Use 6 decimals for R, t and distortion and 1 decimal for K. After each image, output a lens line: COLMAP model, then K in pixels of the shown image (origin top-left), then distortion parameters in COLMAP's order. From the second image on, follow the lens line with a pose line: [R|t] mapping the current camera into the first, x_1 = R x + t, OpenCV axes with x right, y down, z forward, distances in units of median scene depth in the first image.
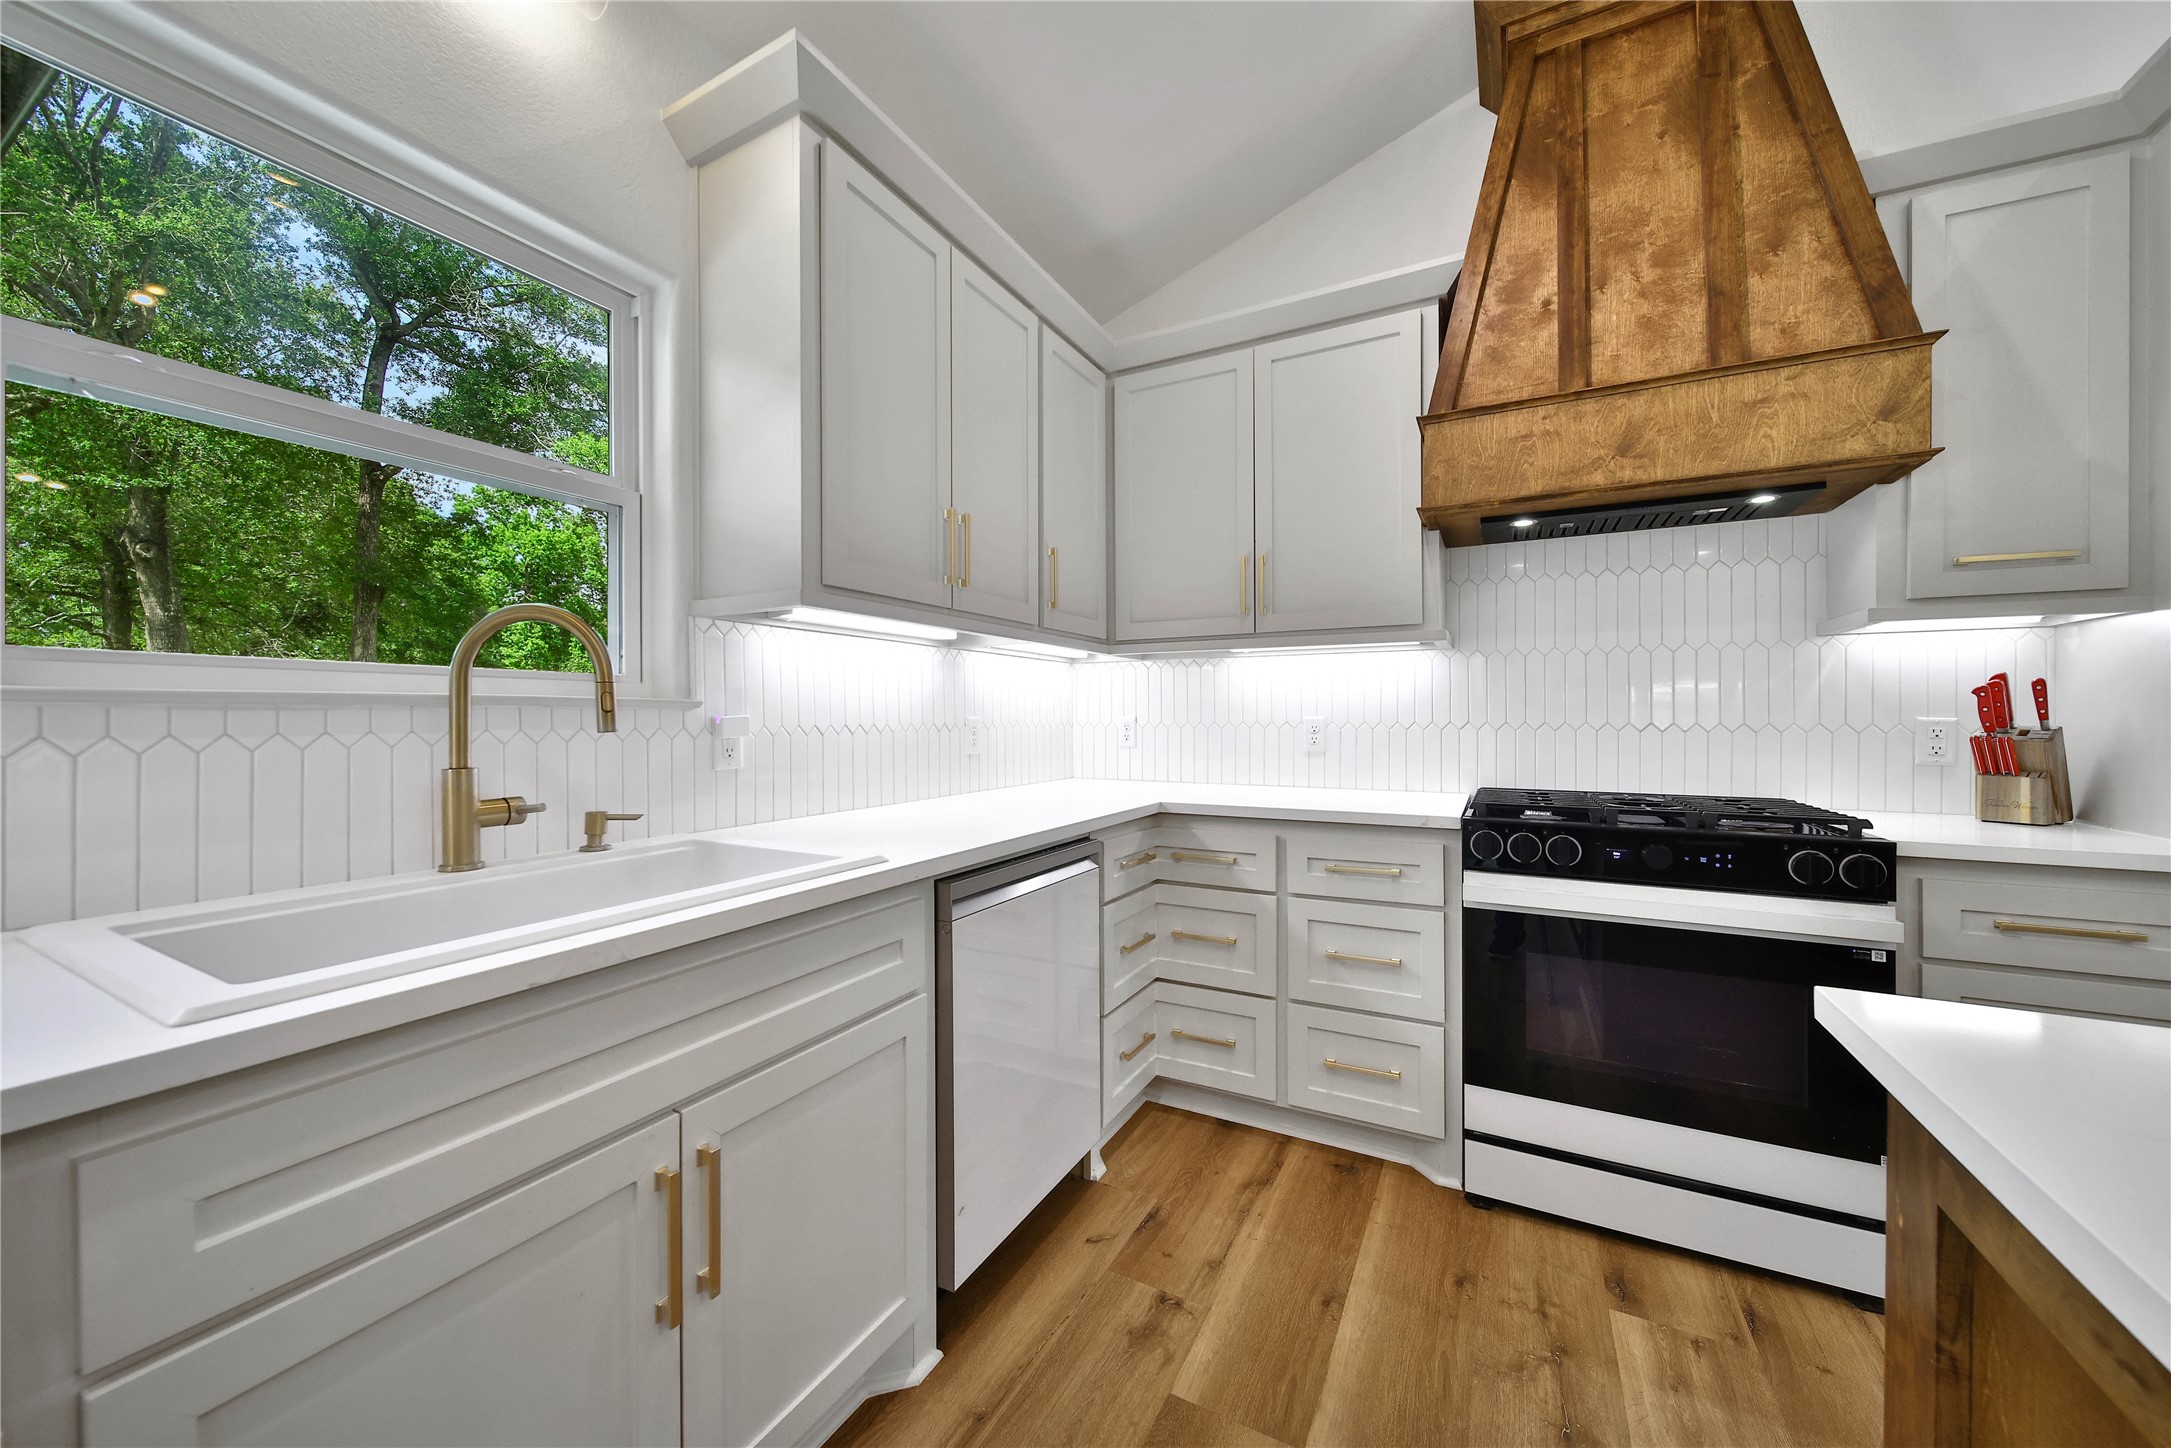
lens RADIAL K [[781.2, 0, 1091.8], [0, 781.2, 726.0], [0, 0, 1]] dist [-0.001433, -0.000148]
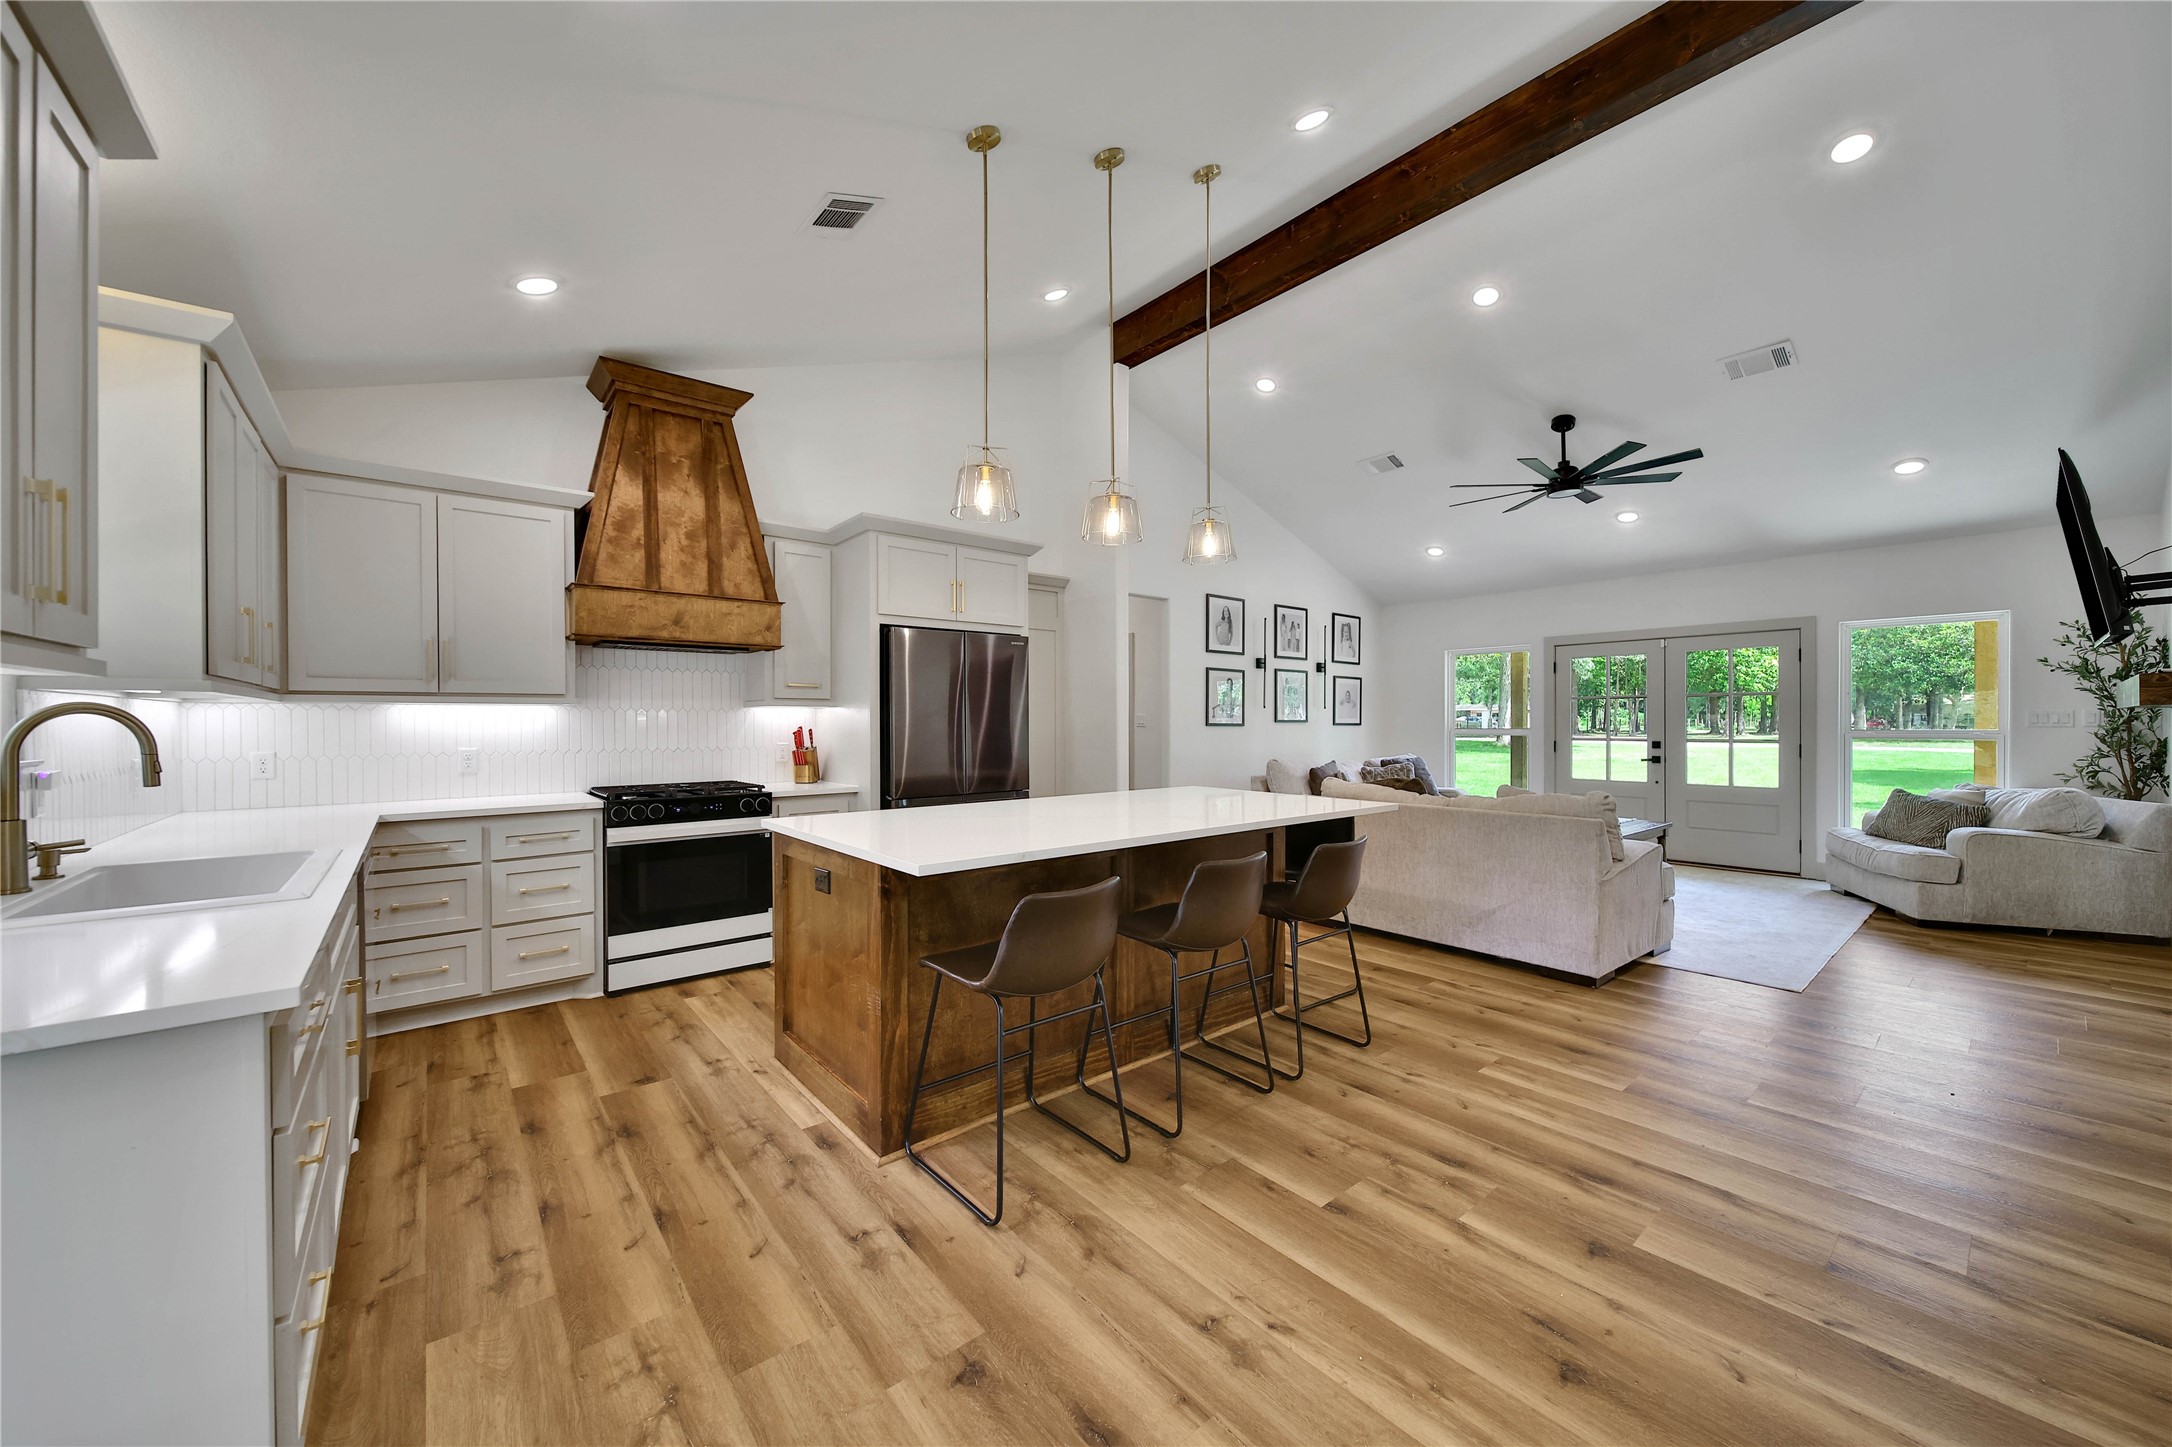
lens RADIAL K [[787.5, 0, 1086.0], [0, 787.5, 723.5], [0, 0, 1]] dist [-0.001545, -0.000546]
pose [[0.370019, -0.002806, 0.929020, -0.915522], [0.004730, 0.999988, 0.001136, -0.074159], [-0.929012, 0.003973, 0.370028, -0.850646]]
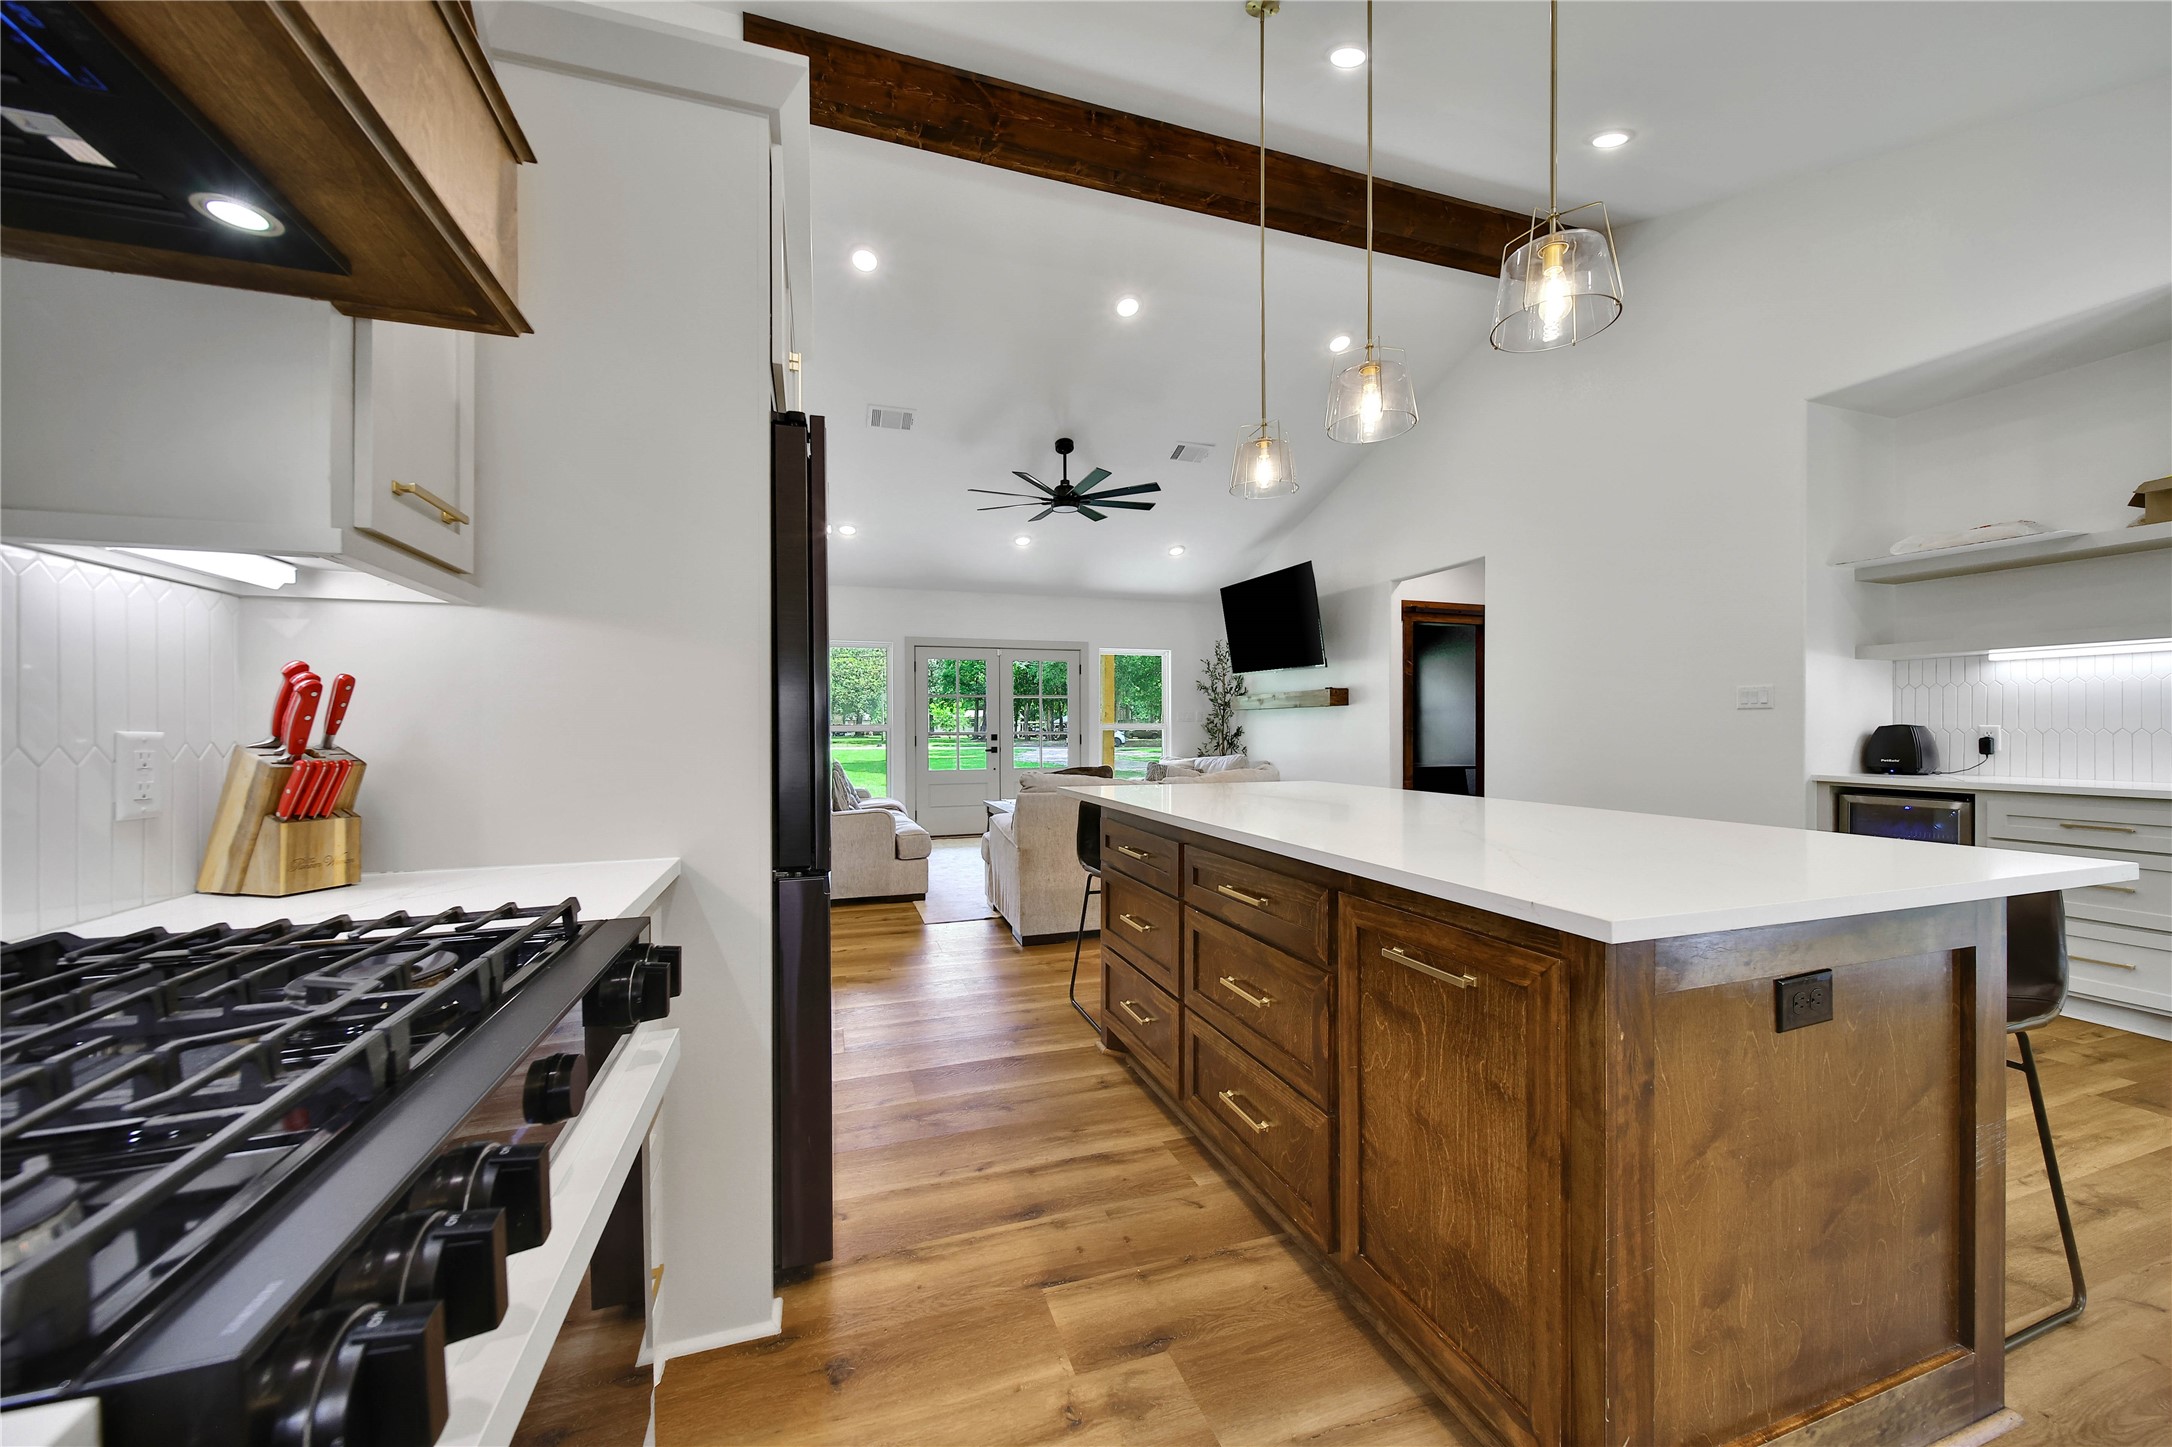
lens RADIAL K [[780.9, 0, 1076.1], [0, 780.9, 710.9], [0, 0, 1]] dist [0.000300, -0.000054]
pose [[-0.722620, 0.018685, 0.690993, 0.272585], [0.005960, 0.999766, -0.020802, -0.006172], [-0.691220, -0.010913, -0.722562, 0.984298]]
